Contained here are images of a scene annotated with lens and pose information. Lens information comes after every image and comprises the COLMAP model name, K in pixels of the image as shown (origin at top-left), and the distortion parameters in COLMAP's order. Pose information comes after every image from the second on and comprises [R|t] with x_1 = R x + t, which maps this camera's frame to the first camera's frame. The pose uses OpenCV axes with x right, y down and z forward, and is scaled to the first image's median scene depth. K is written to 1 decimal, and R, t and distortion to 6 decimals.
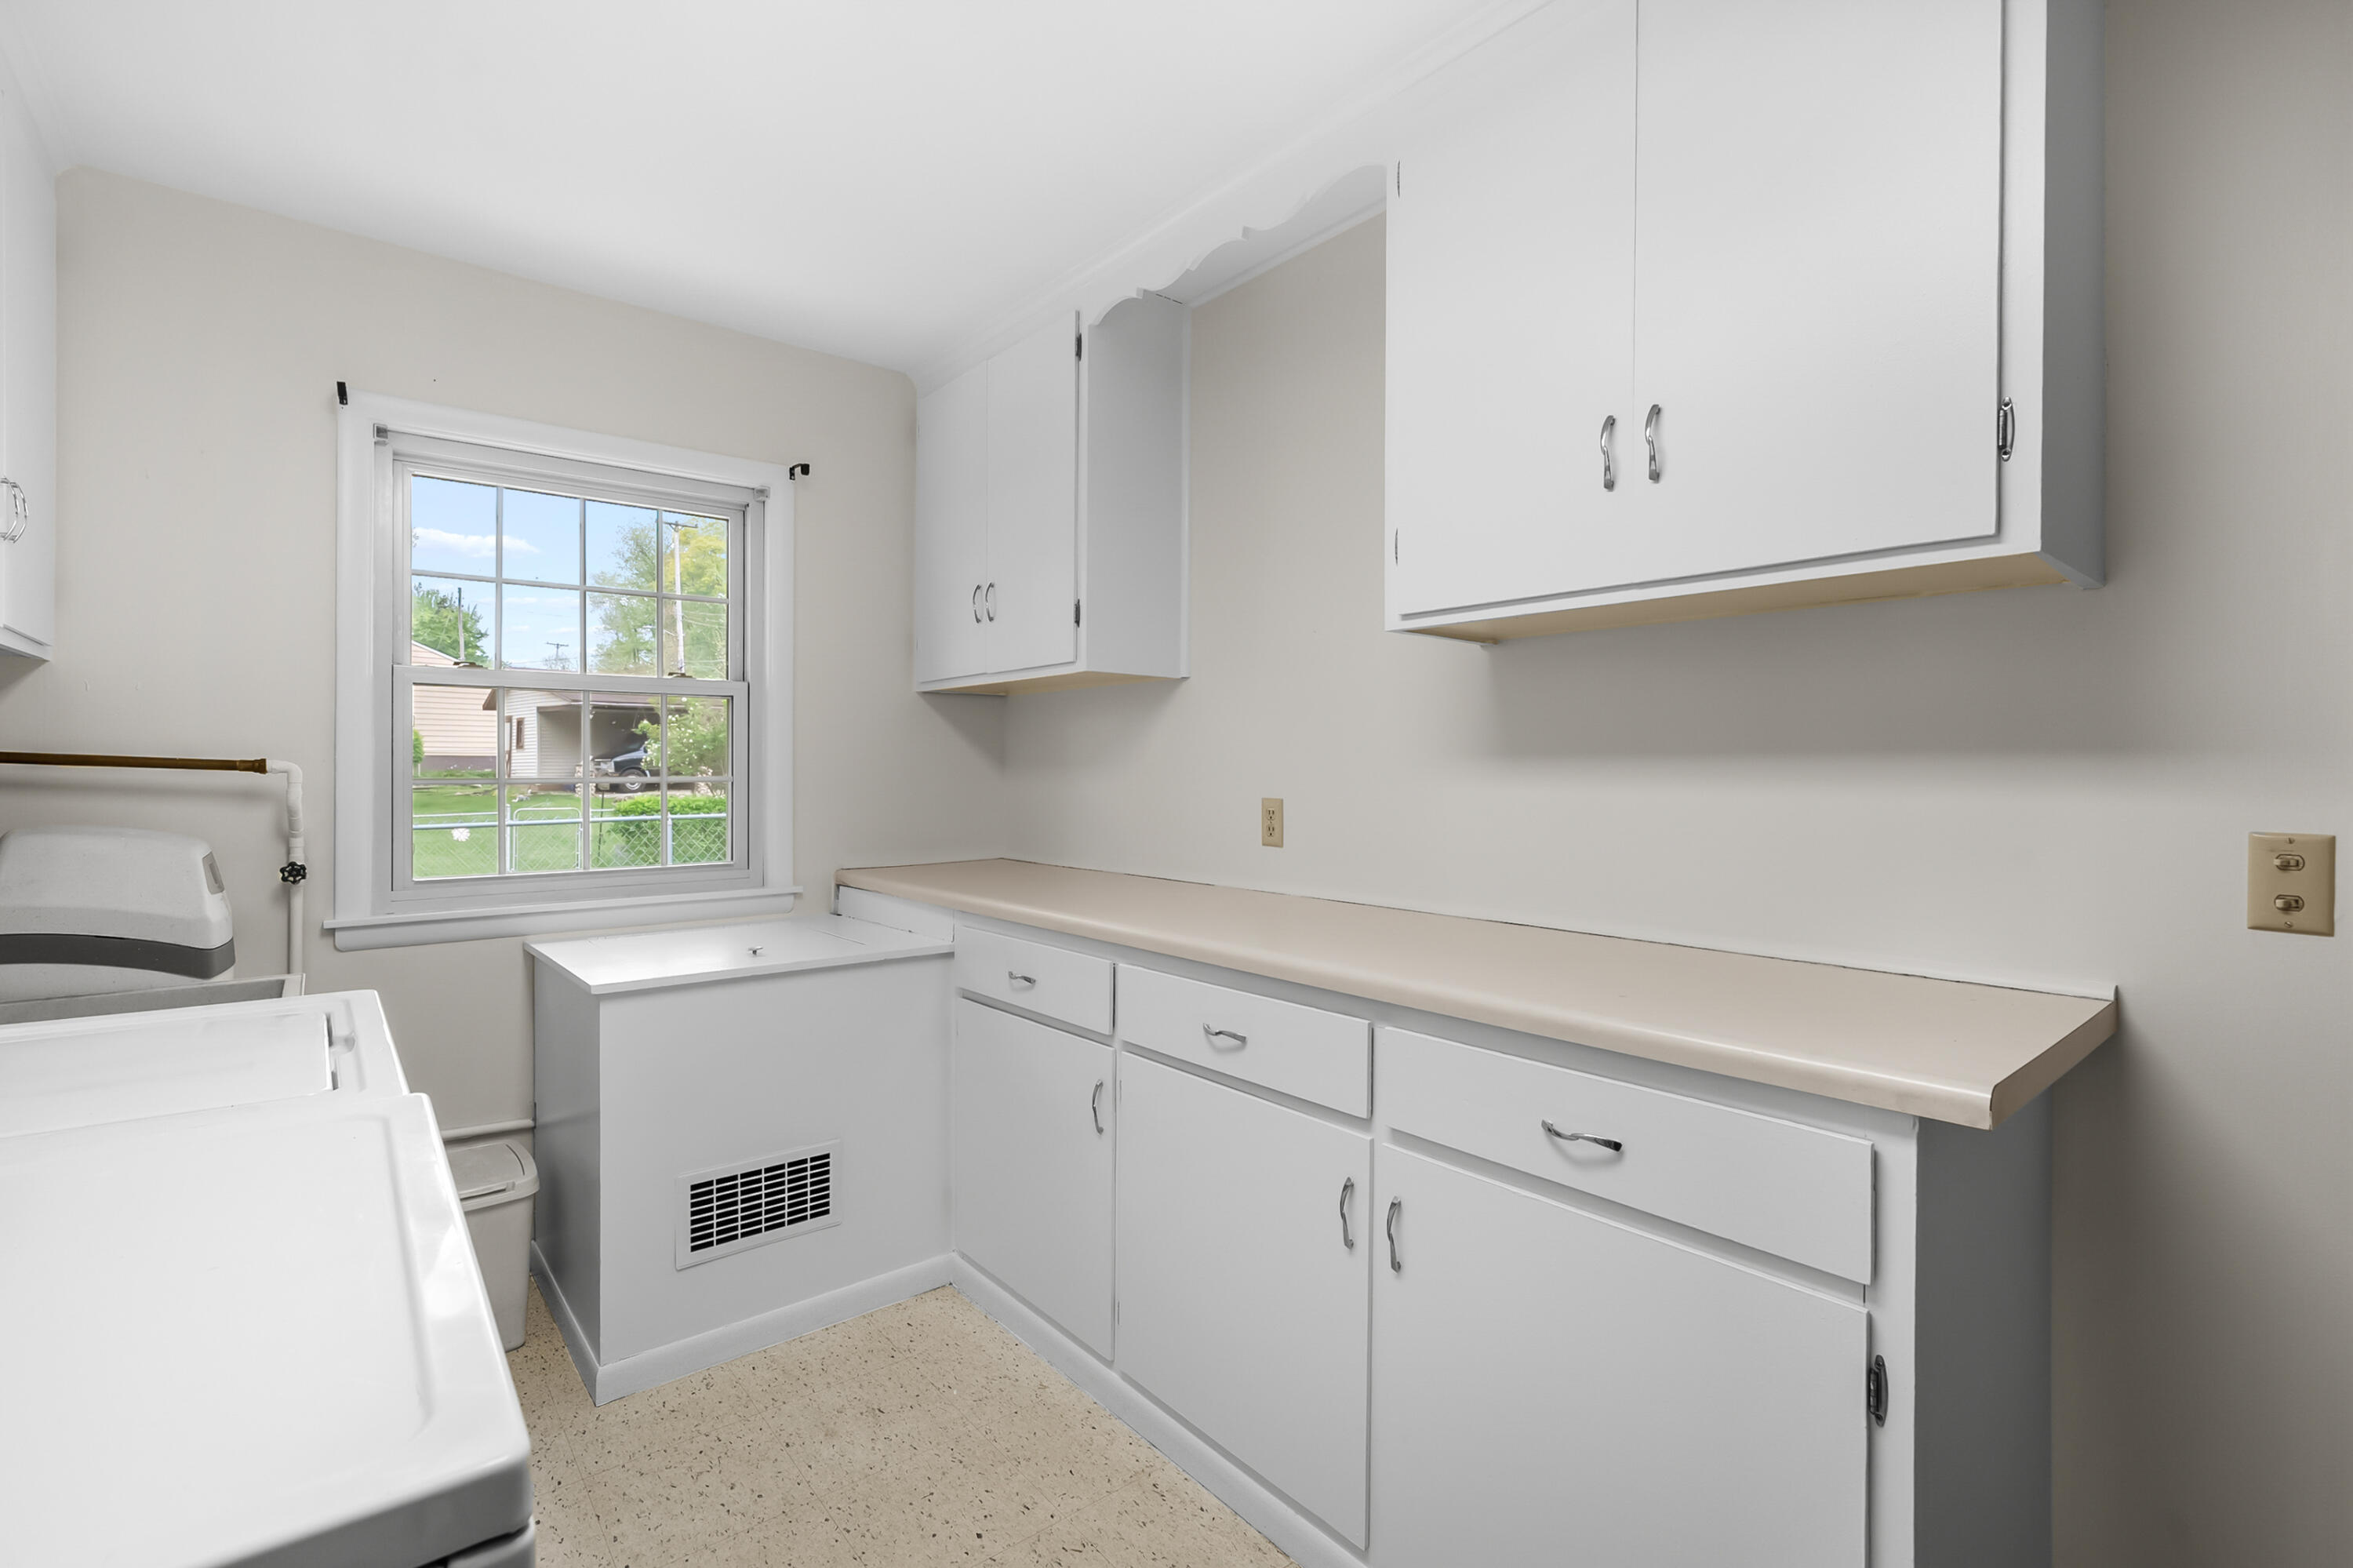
lens RADIAL K [[1067.0, 0, 1170.2], [0, 1067.0, 778.5], [0, 0, 1]] dist [-0.005366, 0.000948]
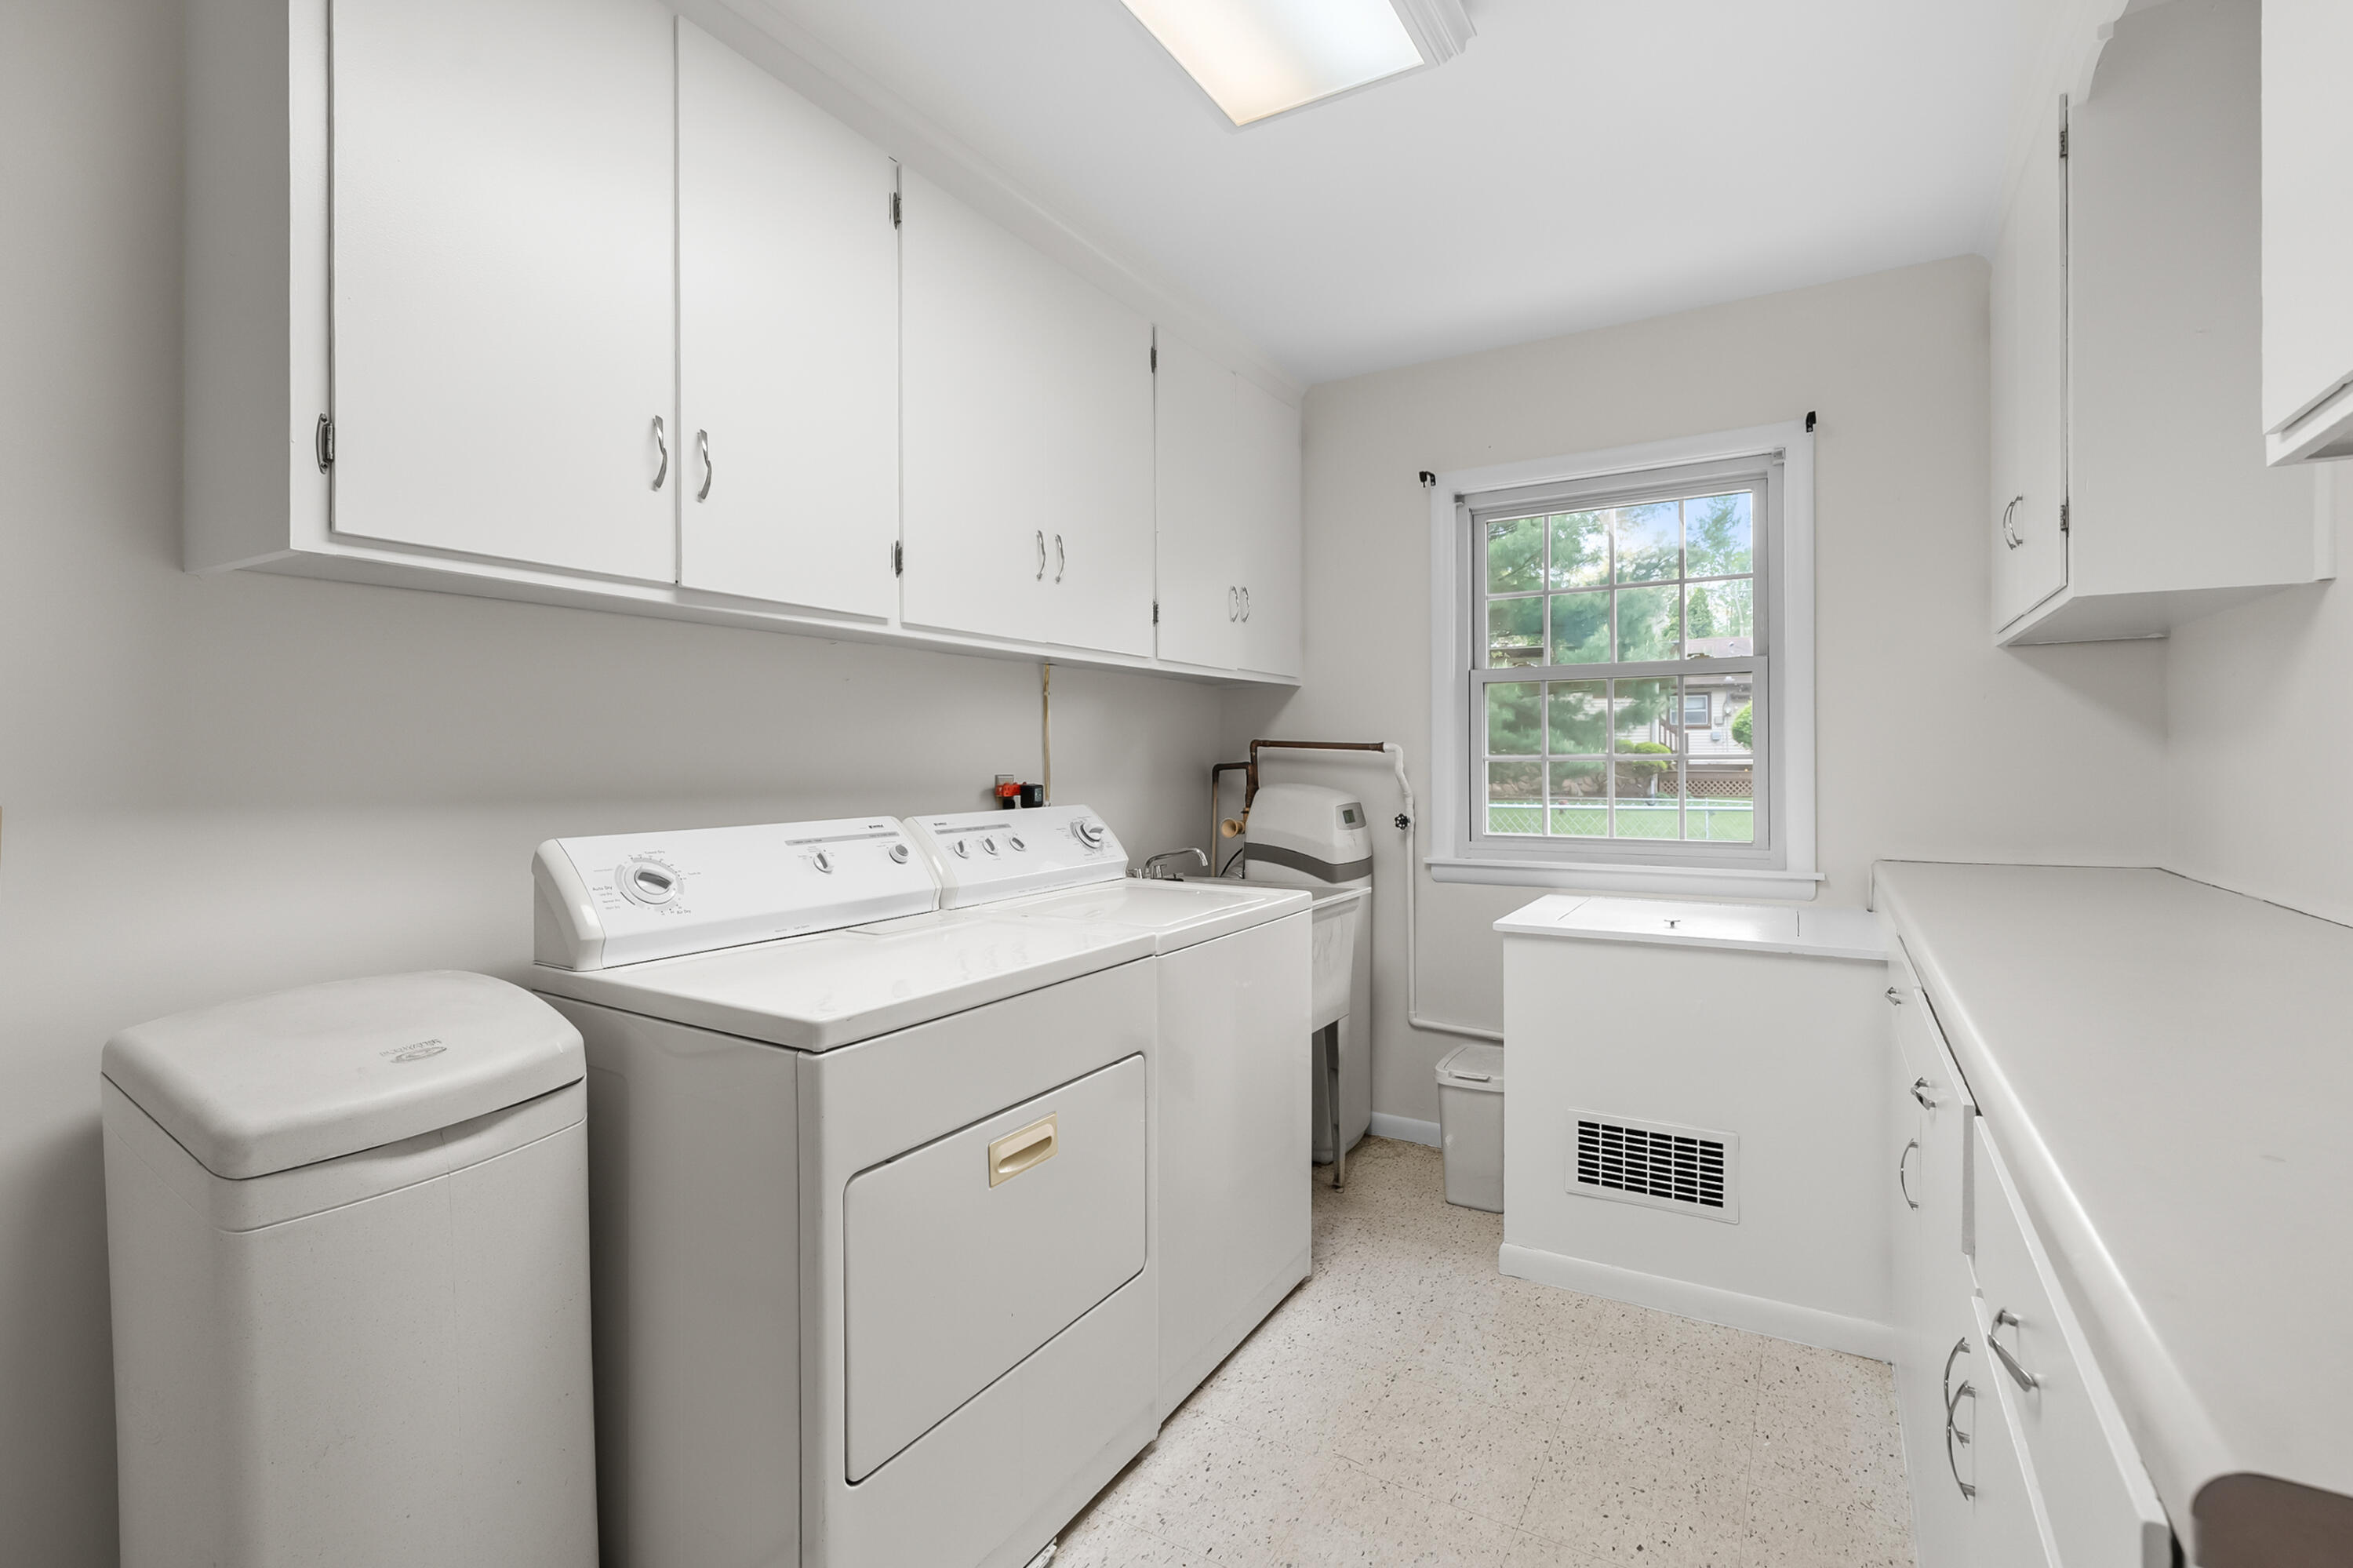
lens RADIAL K [[1067.0, 0, 1166.0], [0, 1067.0, 772.1], [0, 0, 1]] dist [-0.005366, 0.000948]
pose [[0.328099, 0.004874, -0.944631, 0.433331], [-0.005555, 0.999979, 0.003230, 0.018721], [0.944627, 0.004188, 0.328120, 0.223276]]
